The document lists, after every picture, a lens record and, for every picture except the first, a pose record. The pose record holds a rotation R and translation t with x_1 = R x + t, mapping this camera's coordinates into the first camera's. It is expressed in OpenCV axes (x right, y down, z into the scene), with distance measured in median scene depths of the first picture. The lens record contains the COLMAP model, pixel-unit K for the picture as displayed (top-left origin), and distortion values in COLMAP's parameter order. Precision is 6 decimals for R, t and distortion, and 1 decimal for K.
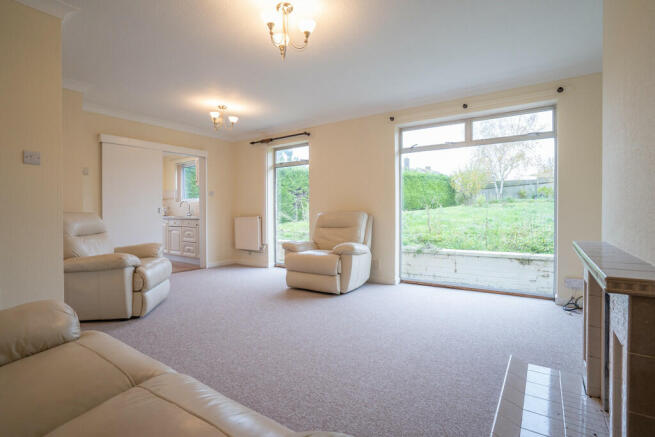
lens RADIAL K [[319.7, 0, 329.0], [0, 319.7, 218.8], [0, 0, 1]] dist [0.000094, 0.000307]
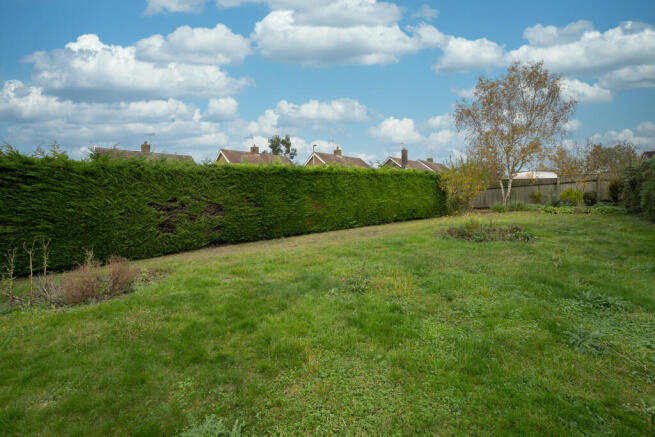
lens RADIAL K [[310.0, 0, 325.6], [0, 310.0, 216.1], [0, 0, 1]] dist [-0.021261, 0.004070]
pose [[0.999102, 0.004981, -0.042065, 0.141607], [-0.003976, 0.999705, 0.023953, -0.048669], [0.042172, -0.023764, 0.998828, 0.262777]]
